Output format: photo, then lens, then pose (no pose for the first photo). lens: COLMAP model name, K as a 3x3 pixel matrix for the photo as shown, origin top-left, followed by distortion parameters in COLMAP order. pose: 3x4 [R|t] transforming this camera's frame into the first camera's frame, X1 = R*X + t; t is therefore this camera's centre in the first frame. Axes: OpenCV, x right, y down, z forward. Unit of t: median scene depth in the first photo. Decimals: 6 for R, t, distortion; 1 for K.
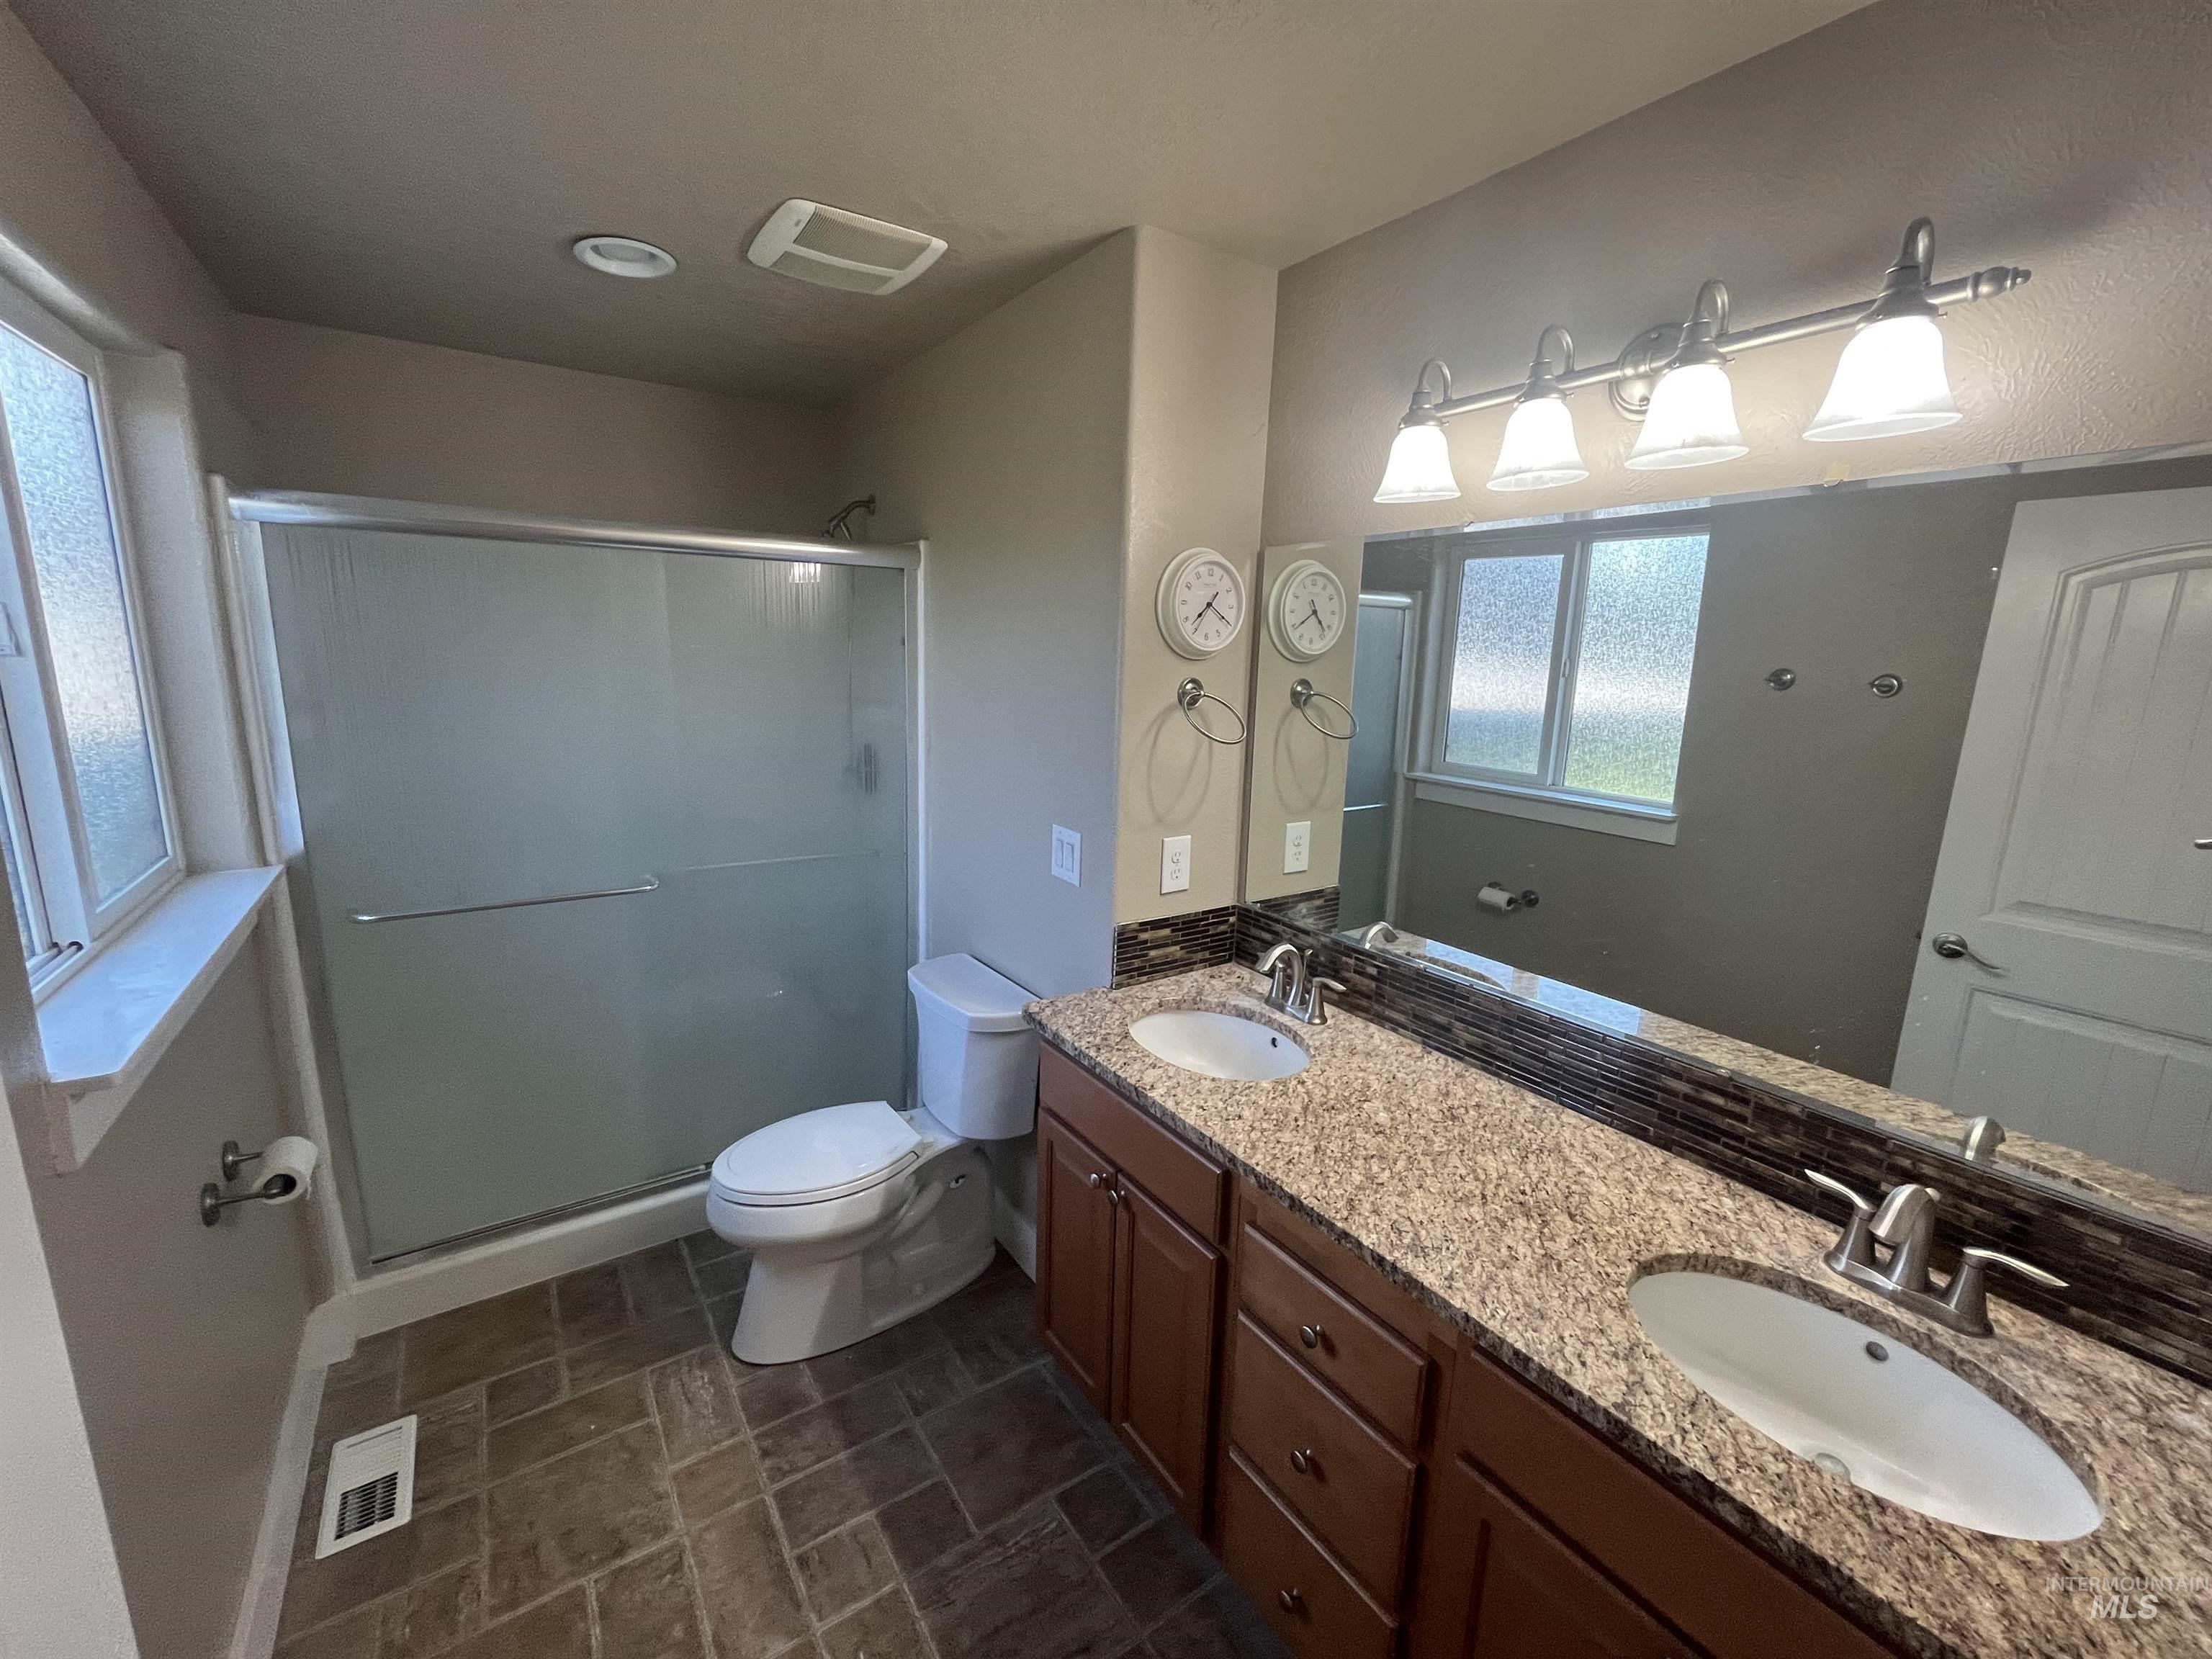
lens RADIAL K [[903.6, 0, 1101.7], [0, 903.6, 830.0], [0, 0, 1]] dist [-0.001677, -0.000425]
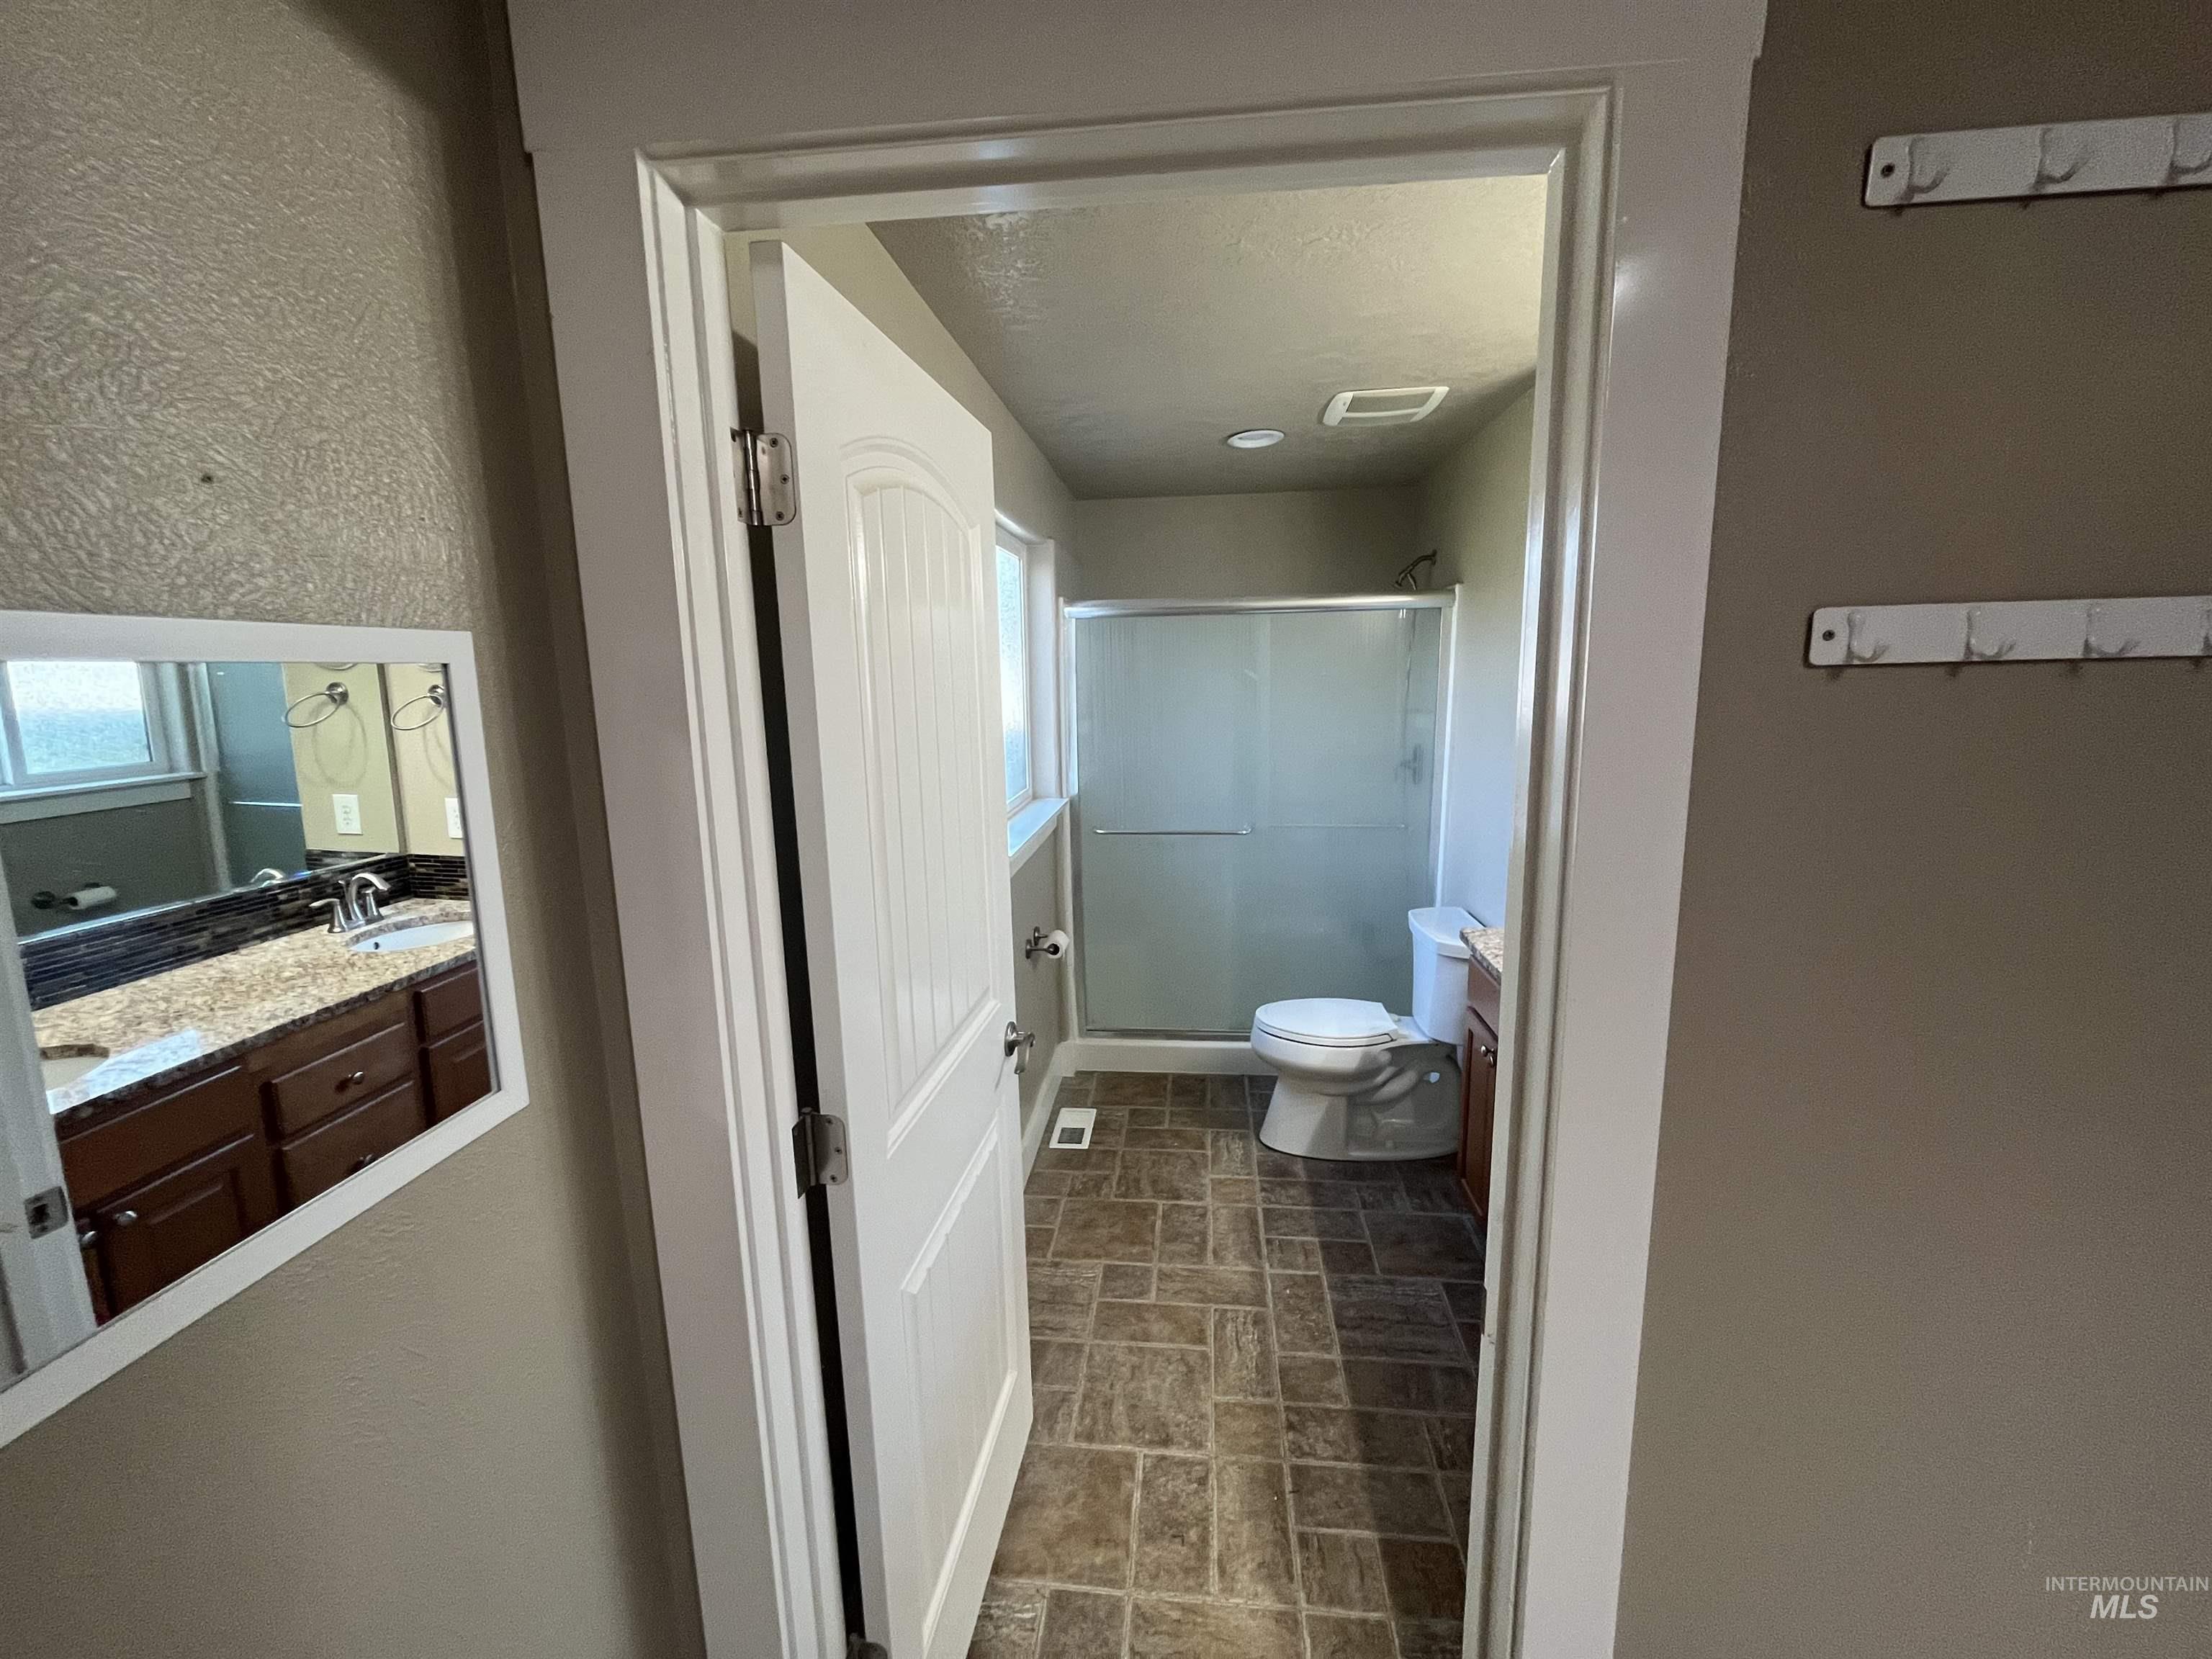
lens RADIAL K [[903.6, 0, 1101.7], [0, 903.6, 830.0], [0, 0, 1]] dist [-0.001677, -0.000425]
pose [[0.758795, 0.071409, -0.647403, 0.362810], [-0.087613, 0.996129, 0.007186, 0.082711], [0.645410, 0.051268, 0.762114, -0.381495]]
